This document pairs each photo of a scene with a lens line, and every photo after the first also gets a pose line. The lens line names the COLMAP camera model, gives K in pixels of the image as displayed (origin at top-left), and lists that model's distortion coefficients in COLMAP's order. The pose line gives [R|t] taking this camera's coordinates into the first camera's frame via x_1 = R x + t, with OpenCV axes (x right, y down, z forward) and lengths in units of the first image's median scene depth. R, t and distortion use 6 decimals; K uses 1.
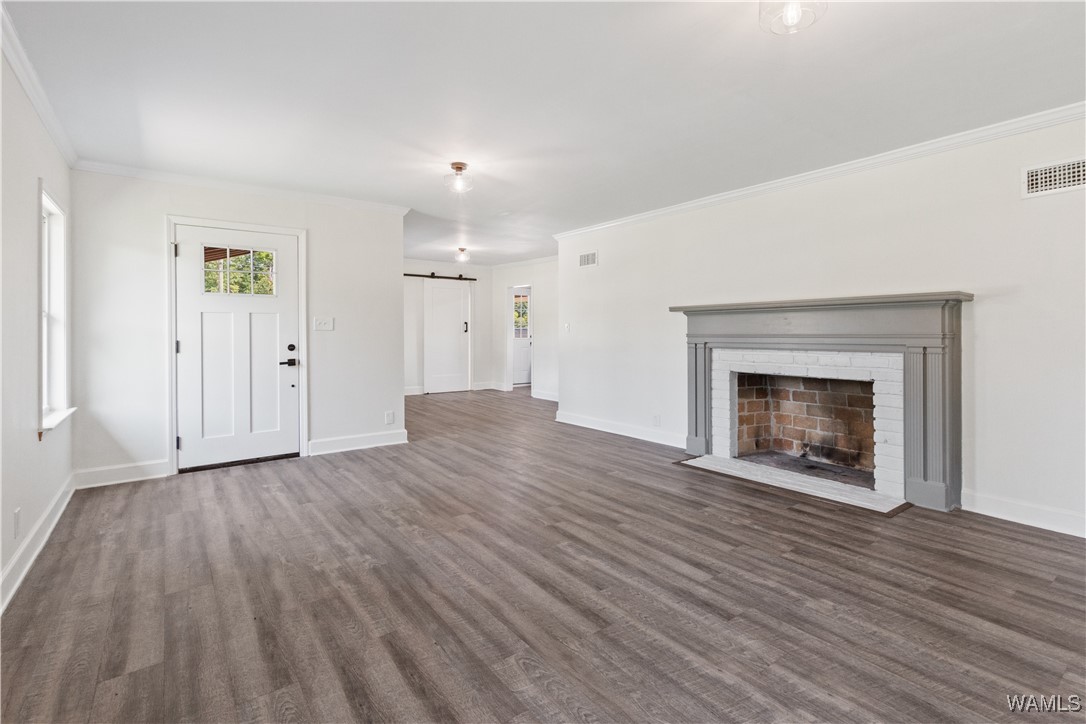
lens RADIAL K [[500.5, 0, 555.0], [0, 500.5, 332.8], [0, 0, 1]] dist [0.002071, -0.000641]
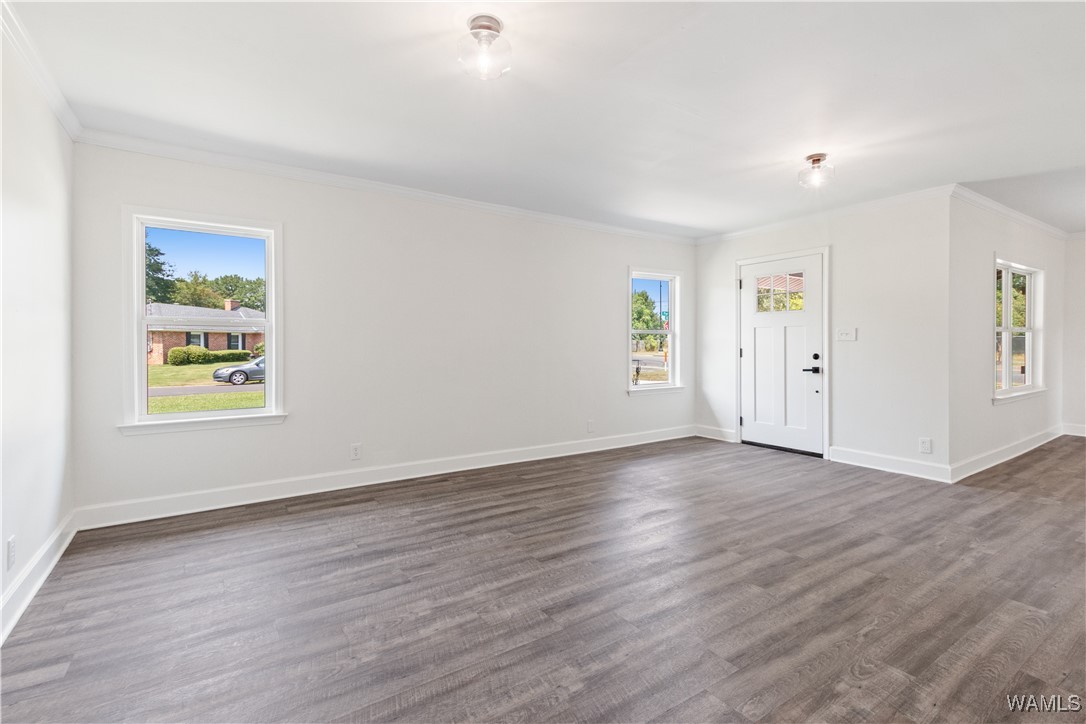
lens RADIAL K [[509.8, 0, 533.6], [0, 509.8, 339.8], [0, 0, 1]] dist [0.003103, -0.000858]
pose [[-0.075337, -0.003979, -0.997150, 0.938333], [-0.002632, 0.999989, -0.003792, -0.001952], [0.997155, 0.002339, -0.075347, 0.691639]]
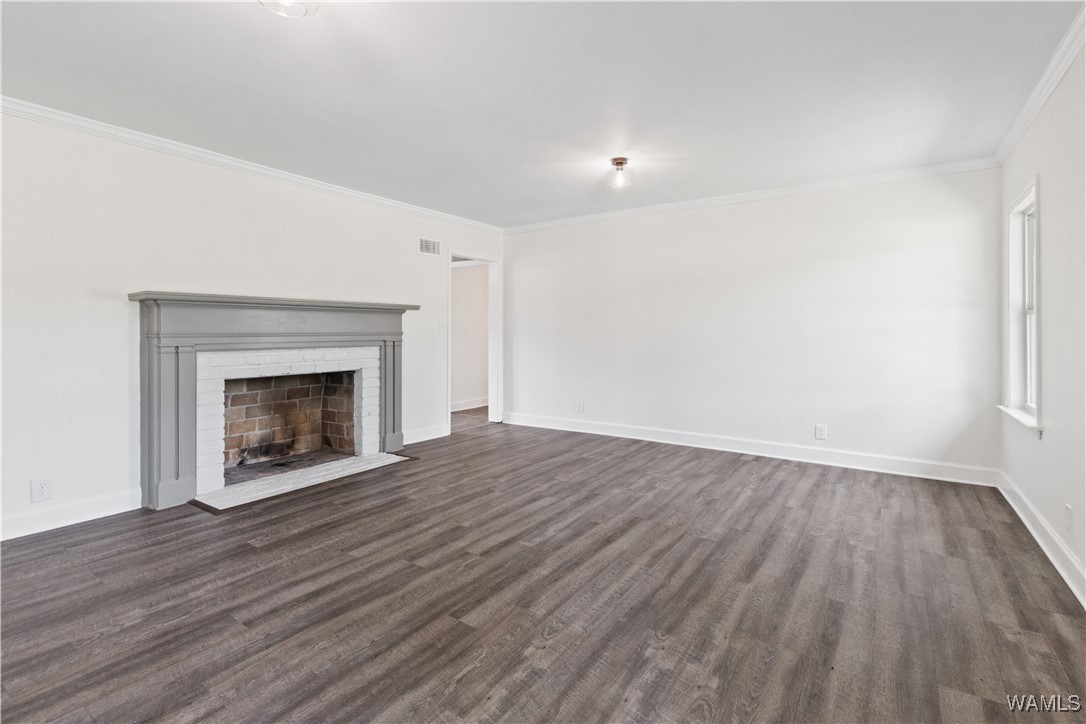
lens RADIAL K [[497.3, 0, 527.8], [0, 497.3, 331.5], [0, 0, 1]] dist [0.000737, -0.000315]
pose [[-0.278236, 0.000890, 0.960512, -0.823926], [0.000484, 1.000000, -0.000786, 0.001579], [-0.960513, 0.000246, -0.278237, 1.124747]]
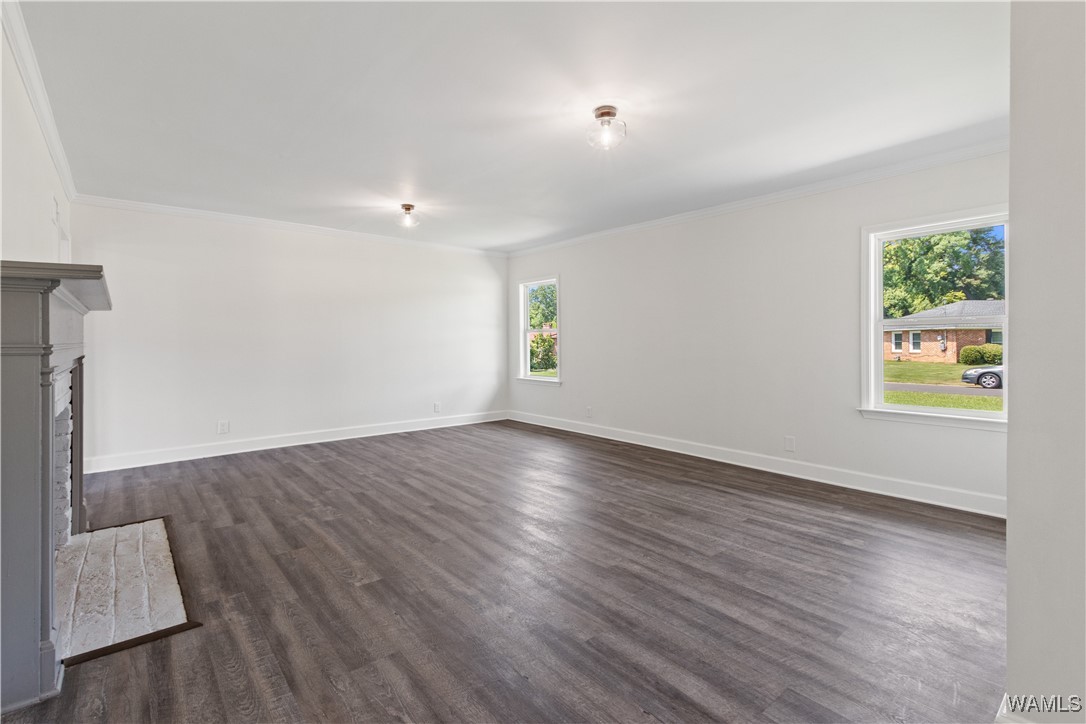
lens RADIAL K [[509.8, 0, 533.6], [0, 509.8, 339.8], [0, 0, 1]] dist [0.003103, -0.000858]
pose [[-0.999949, 0.004827, -0.008850, -0.097679], [0.004853, 0.999984, -0.002919, 0.002448], [0.008836, -0.002962, -0.999957, 2.141125]]
